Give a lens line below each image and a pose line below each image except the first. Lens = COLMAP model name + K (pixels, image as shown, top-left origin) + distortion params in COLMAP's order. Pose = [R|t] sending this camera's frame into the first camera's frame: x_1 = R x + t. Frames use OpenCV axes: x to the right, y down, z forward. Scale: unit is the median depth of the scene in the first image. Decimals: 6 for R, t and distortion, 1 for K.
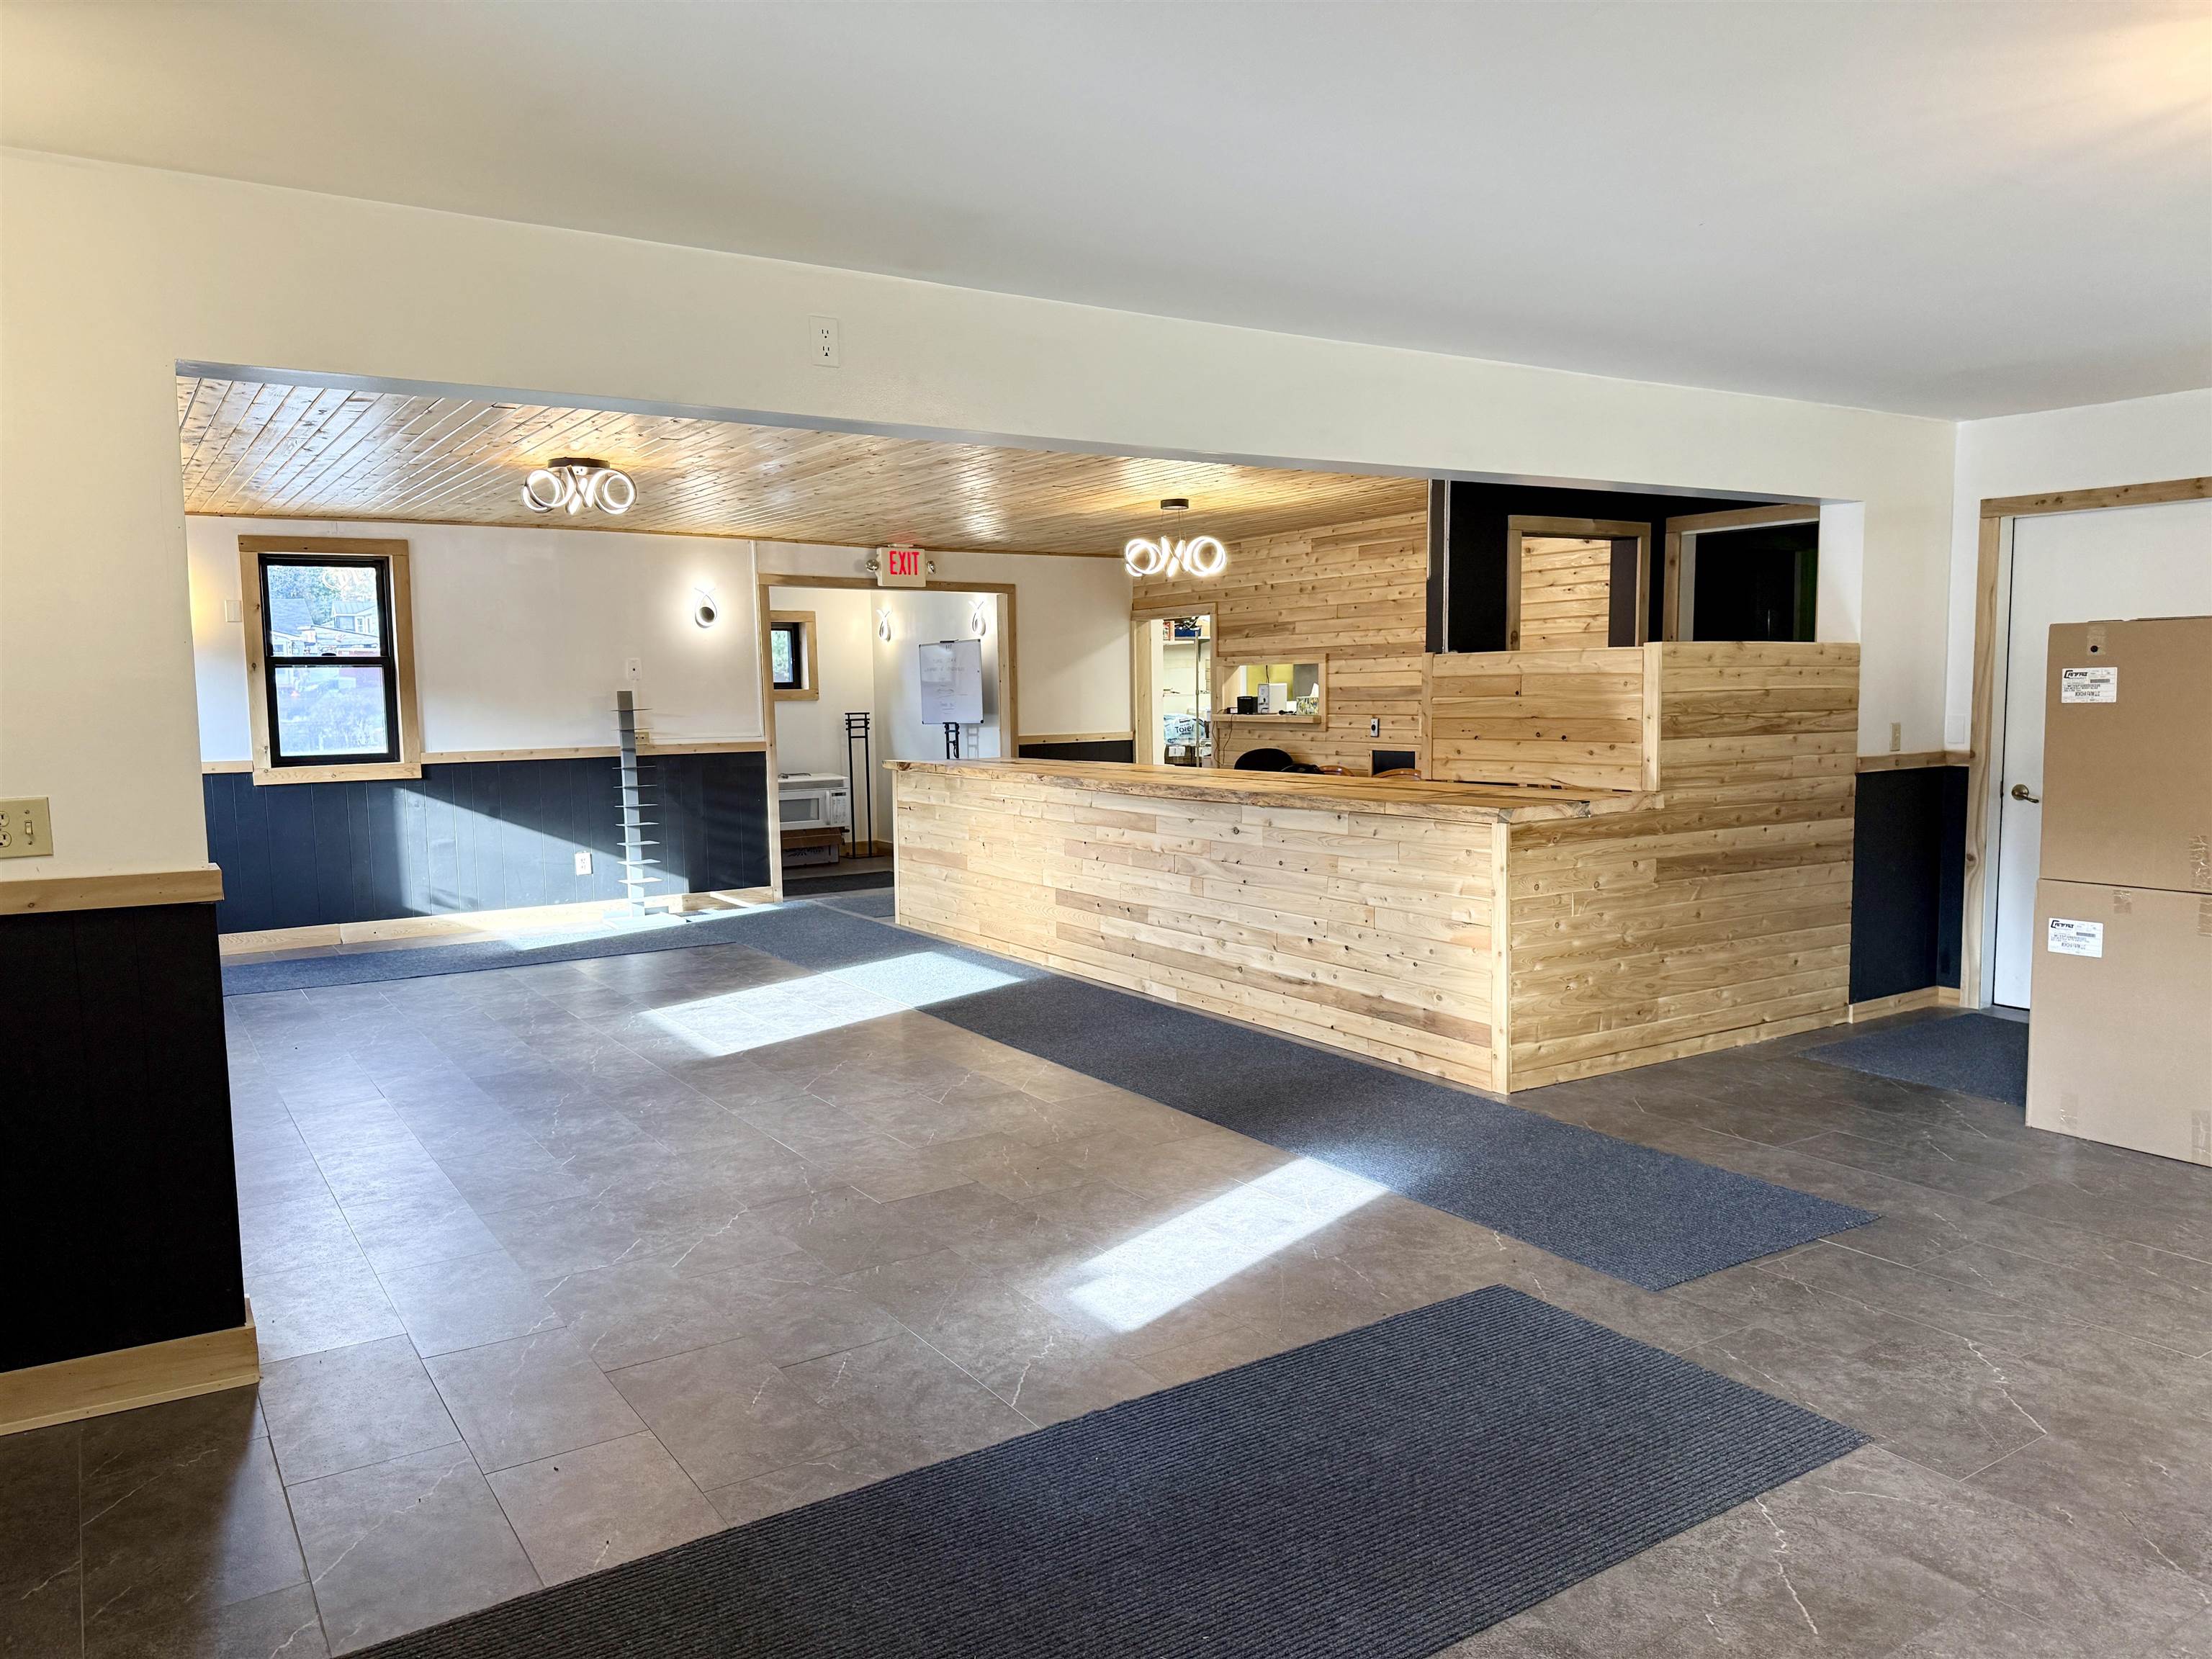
lens RADIAL K [[1577.4, 0, 1107.8], [0, 1577.4, 834.0], [0, 0, 1]] dist [0.066505, -0.012080]
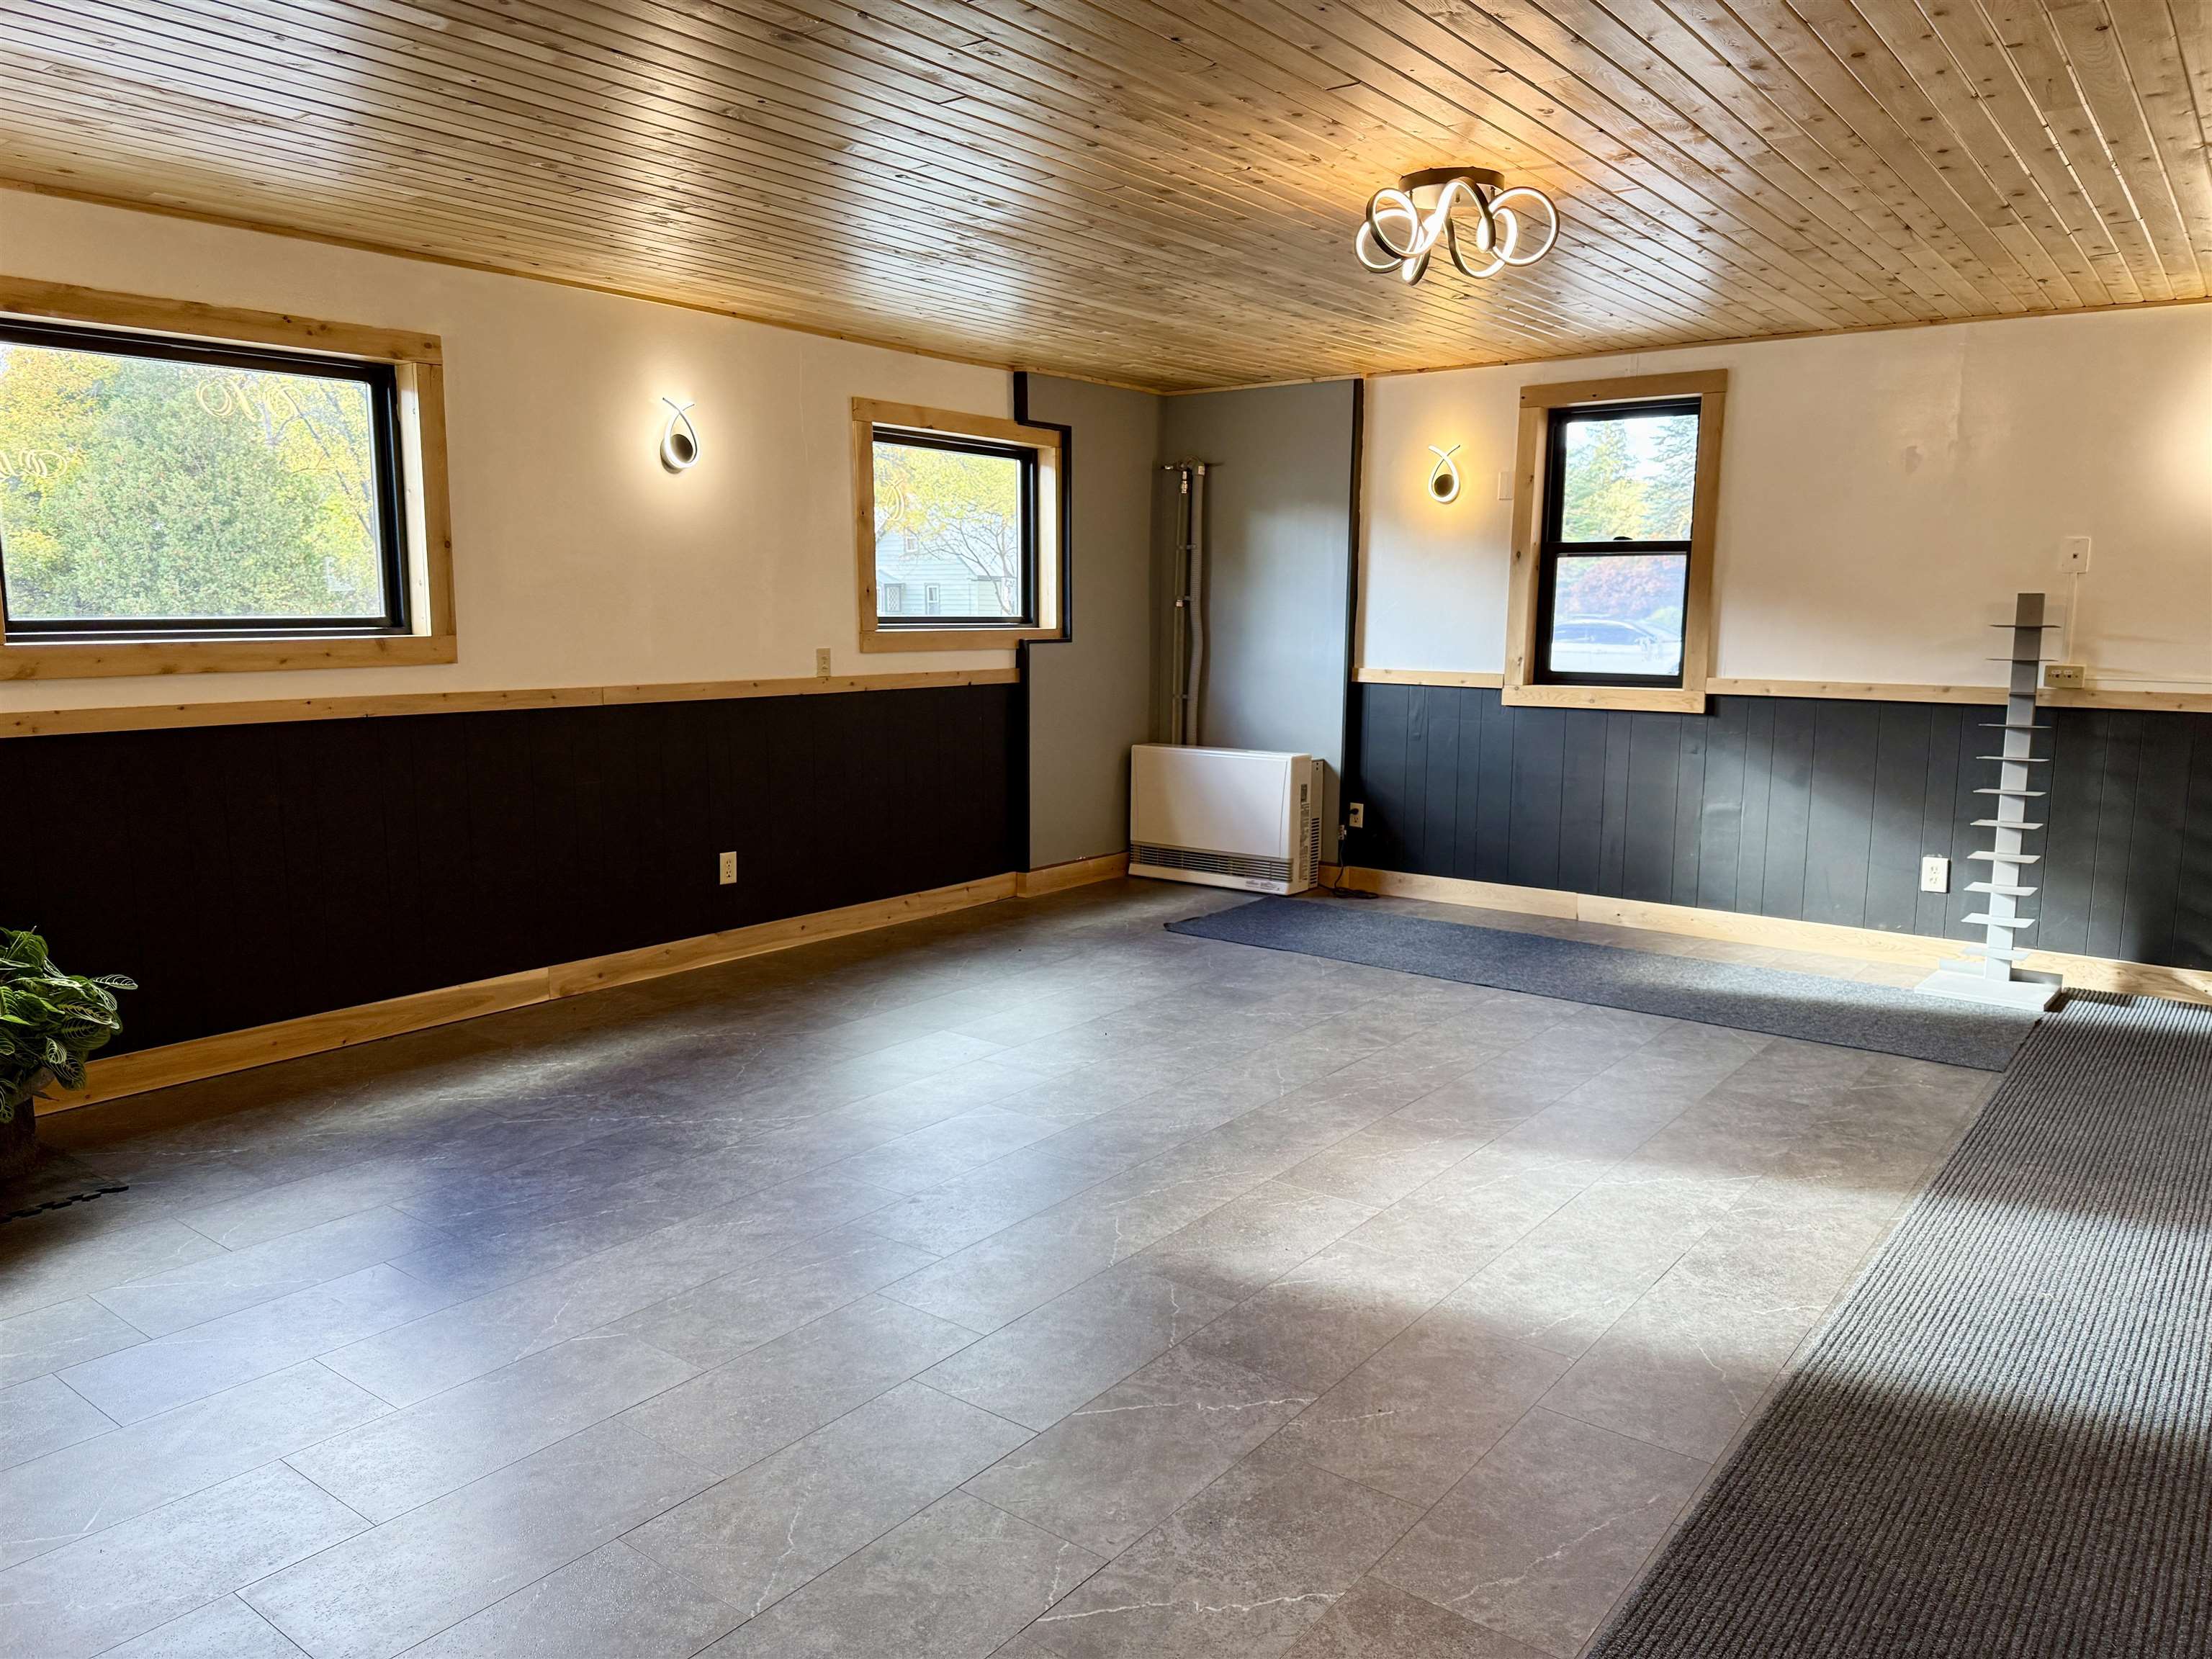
lens RADIAL K [[1577.4, 0, 1109.9], [0, 1577.4, 833.1], [0, 0, 1]] dist [0.066505, -0.012080]
pose [[0.329542, 0.160201, -0.930450, 0.146551], [-0.103926, 0.985666, 0.132899, -0.049172], [0.938404, 0.052902, 0.341468, 0.515720]]
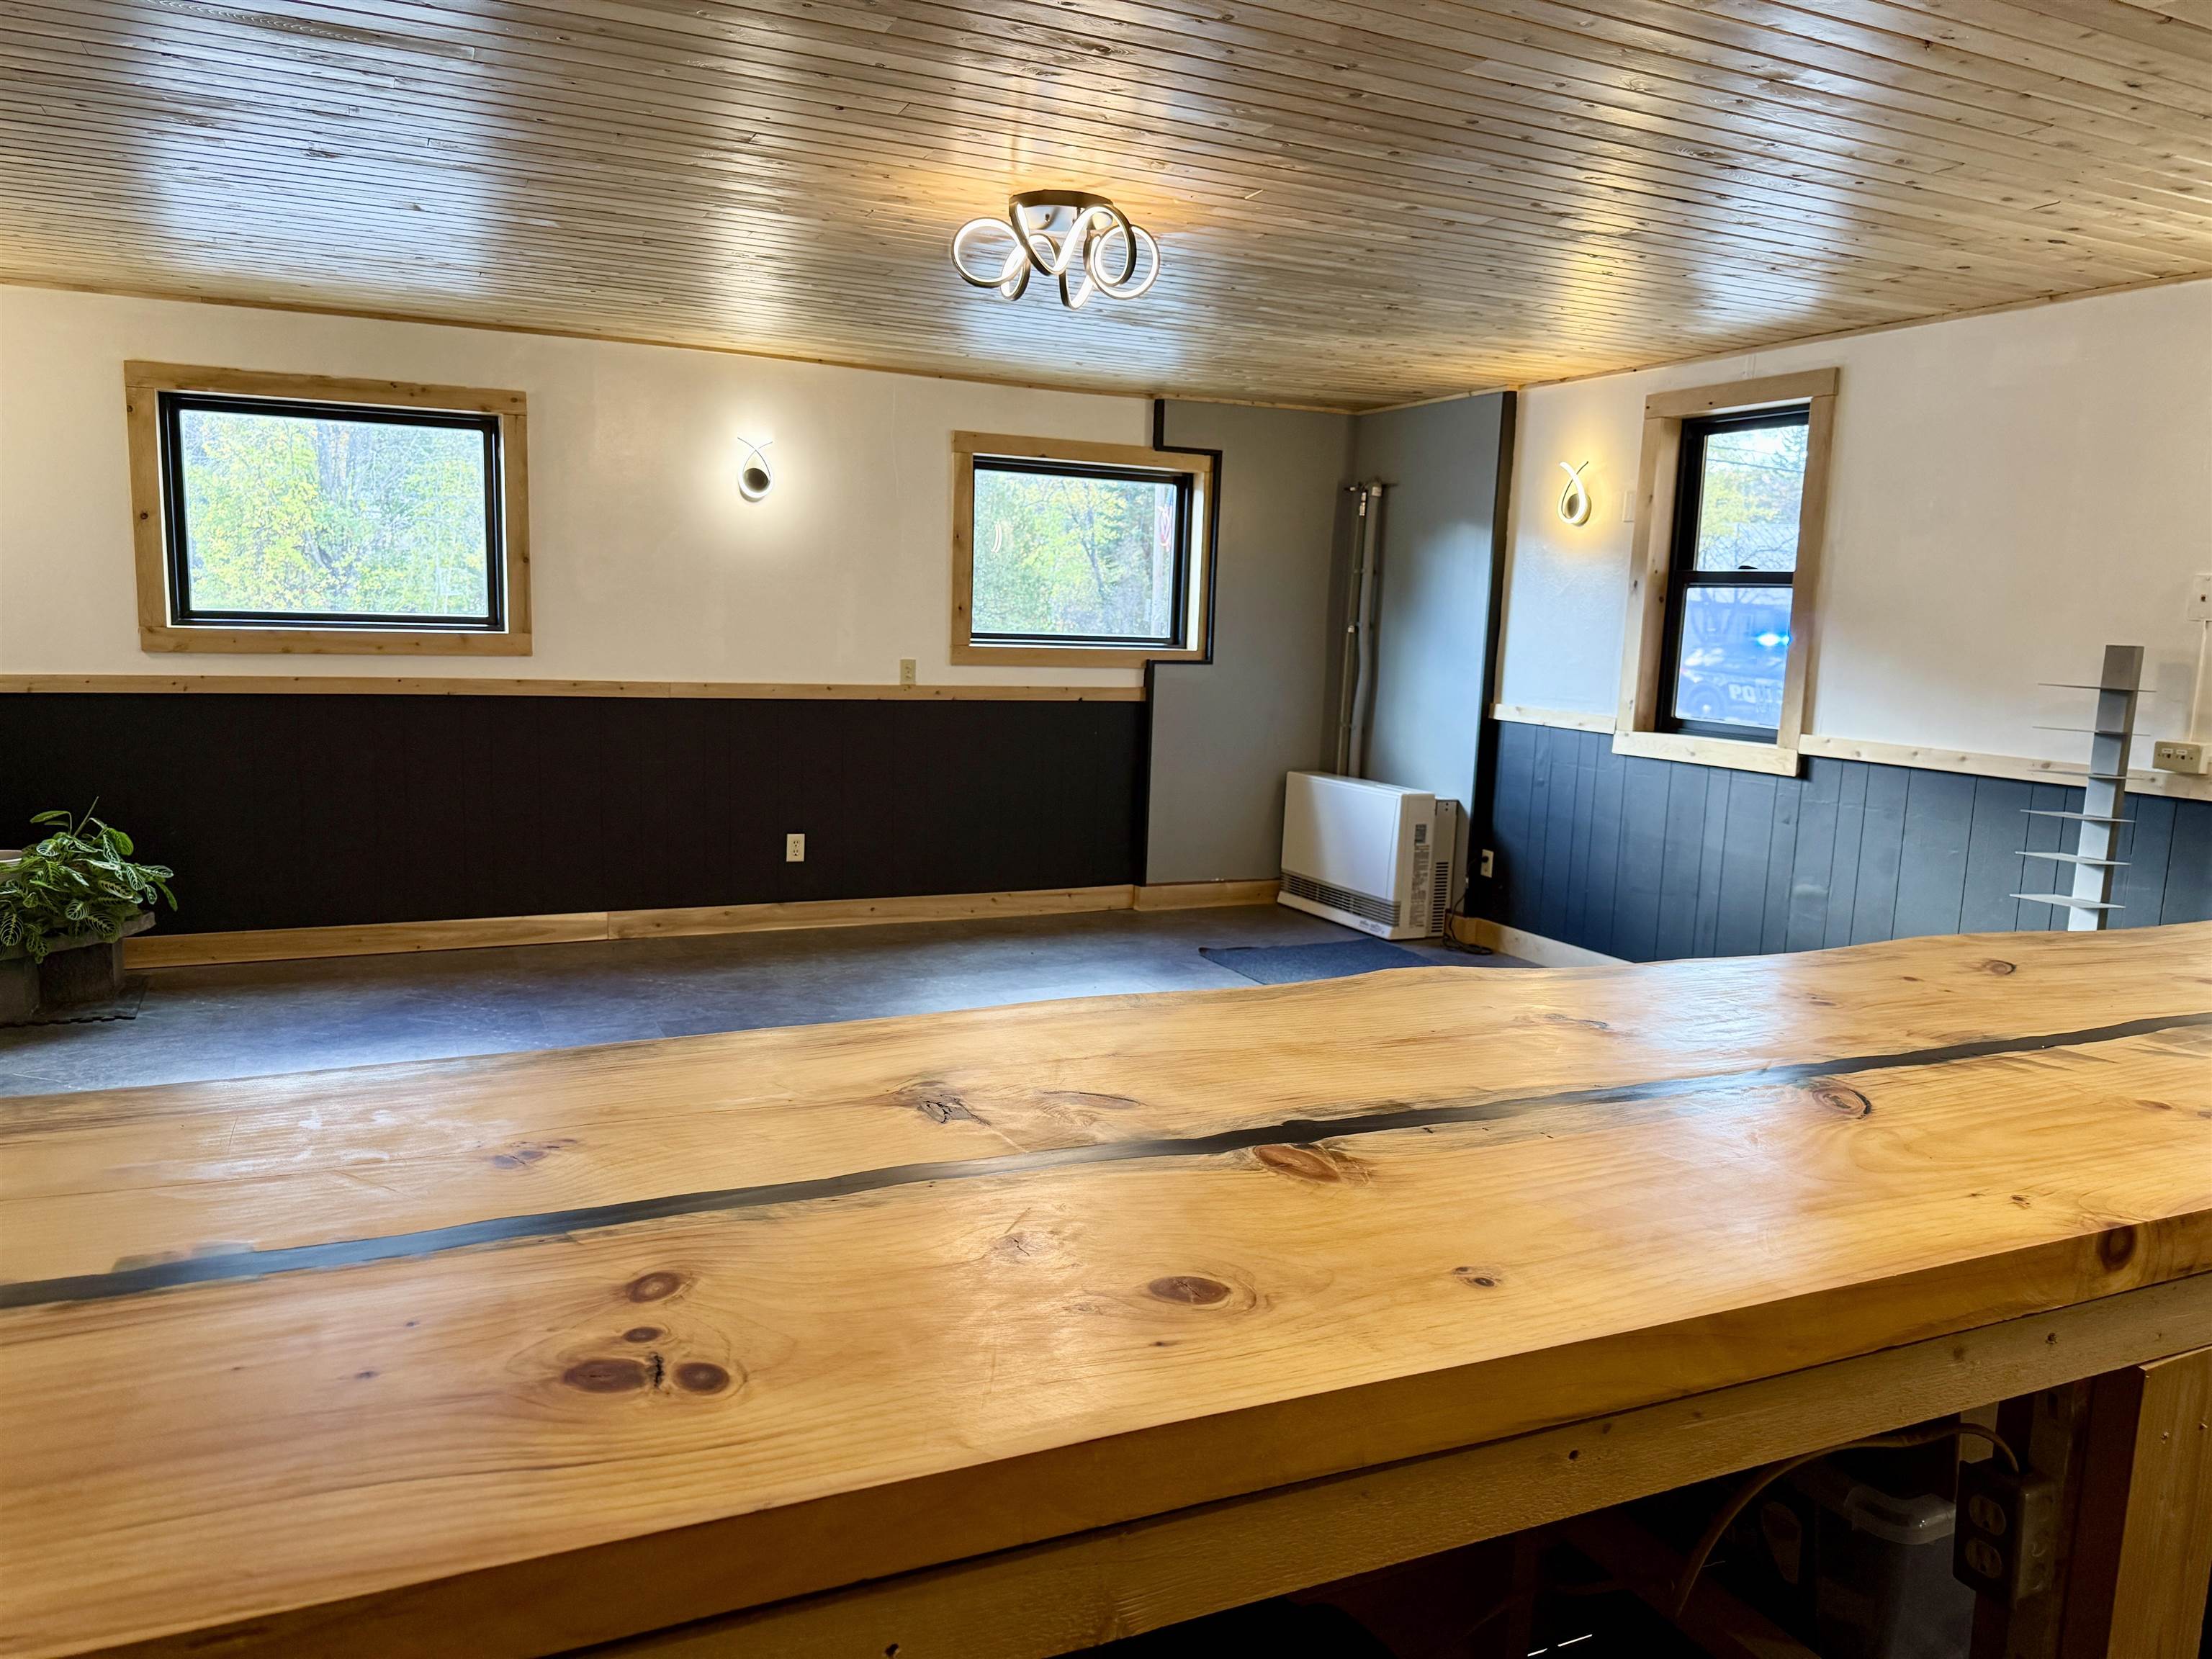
lens RADIAL K [[1577.4, 0, 1089.0], [0, 1577.4, 845.5], [0, 0, 1]] dist [0.066505, -0.012080]
pose [[-0.145670, 0.162936, -0.975824, 0.191696], [-0.125984, 0.975260, 0.181649, -0.084642], [0.981279, 0.149399, -0.121539, 0.815847]]
